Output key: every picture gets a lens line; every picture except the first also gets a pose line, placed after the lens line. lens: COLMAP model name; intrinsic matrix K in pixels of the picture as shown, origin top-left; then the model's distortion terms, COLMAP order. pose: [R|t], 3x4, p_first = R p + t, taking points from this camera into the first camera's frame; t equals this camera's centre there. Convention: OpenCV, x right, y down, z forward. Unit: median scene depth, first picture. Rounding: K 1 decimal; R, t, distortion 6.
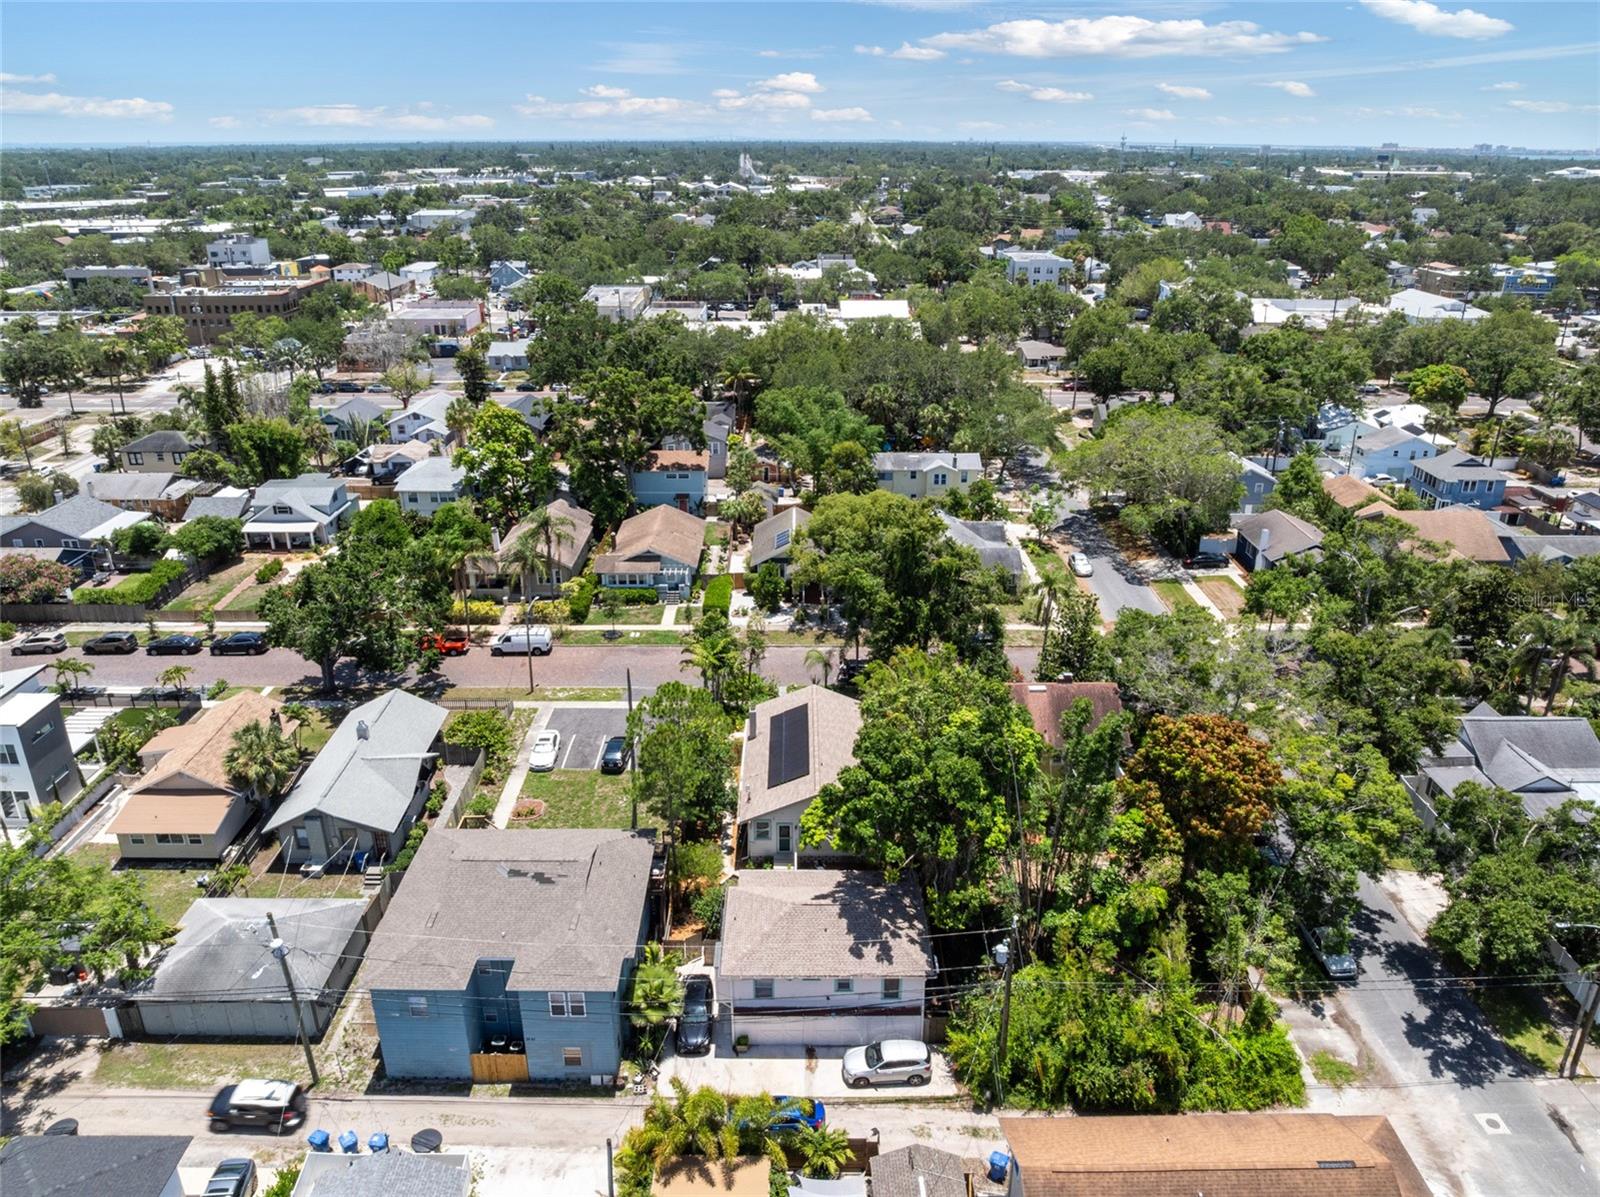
lens RADIAL K [[1122.6, 0, 802.0], [0, 1122.6, 597.2], [0, 0, 1]] dist [-0.040609, 0.004464]
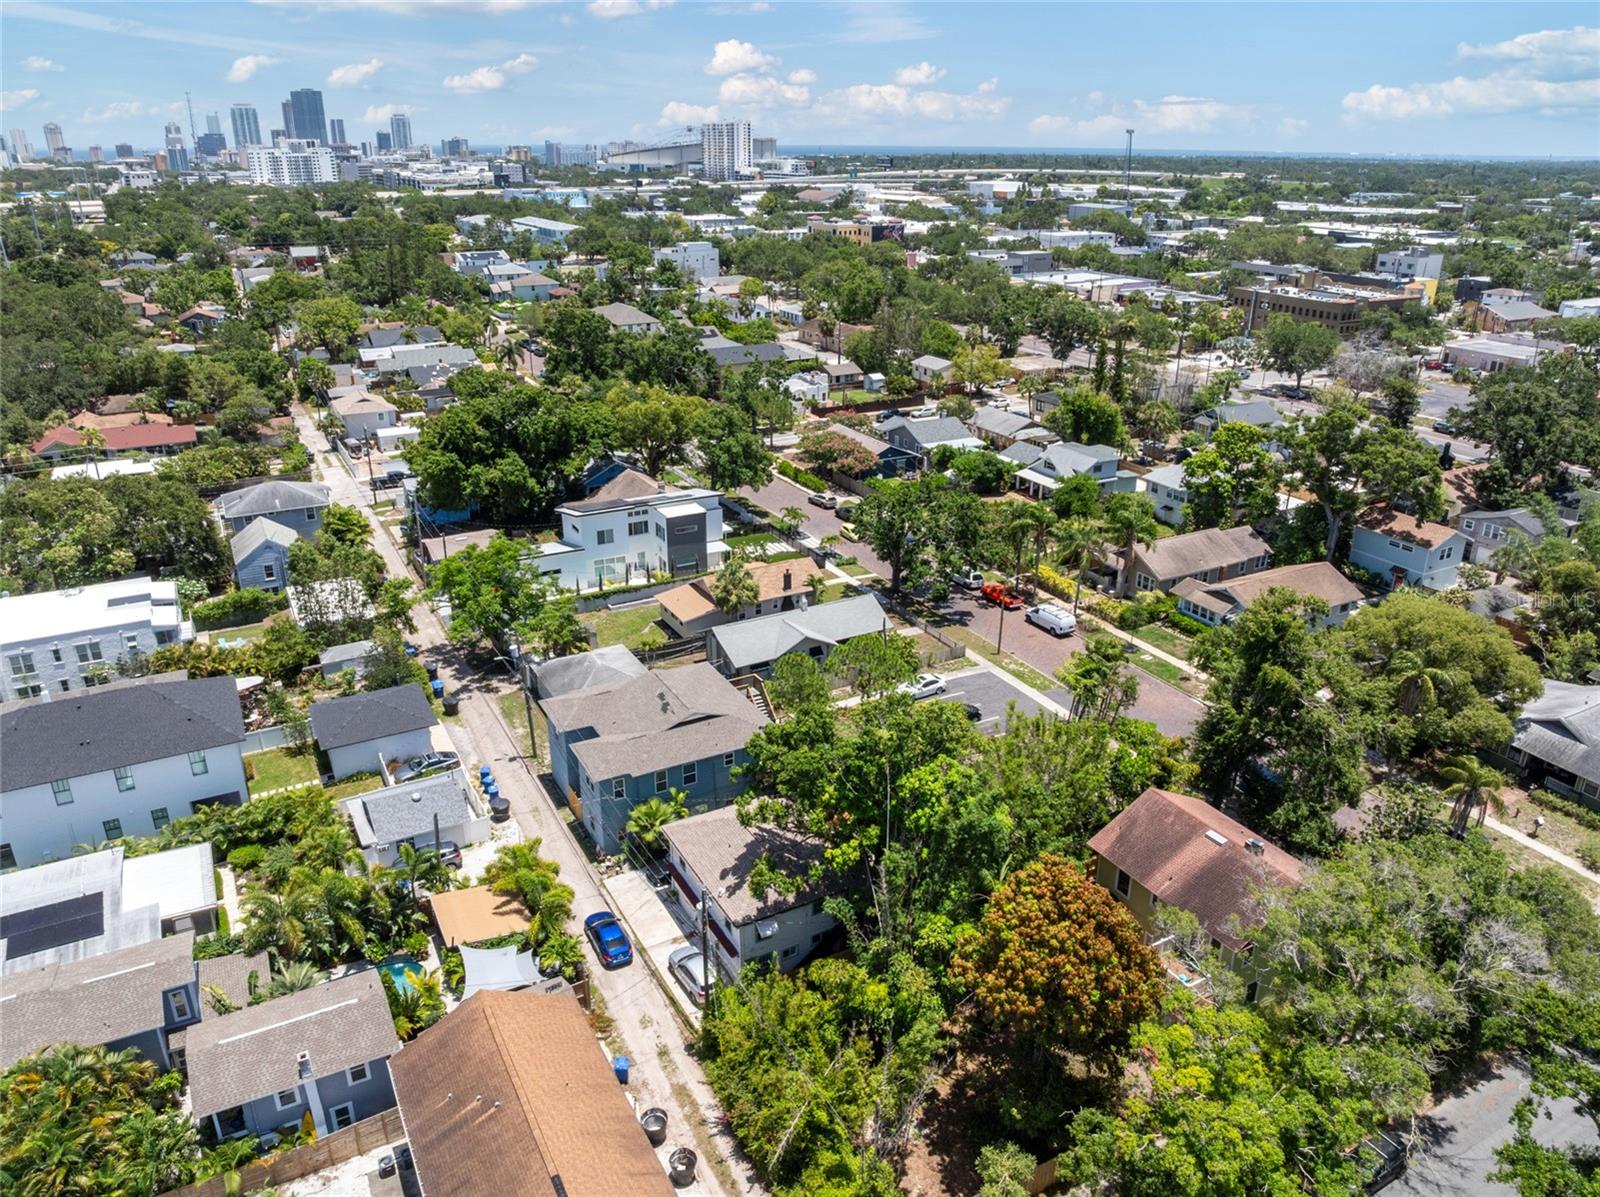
lens RADIAL K [[1122.6, 0, 804.8], [0, 1122.6, 599.4], [0, 0, 1]] dist [-0.040609, 0.004464]
pose [[0.473475, 0.332064, -0.815816, 0.416256], [-0.339135, 0.923534, 0.179085, -0.073808], [0.812902, 0.191879, 0.549885, 0.184872]]
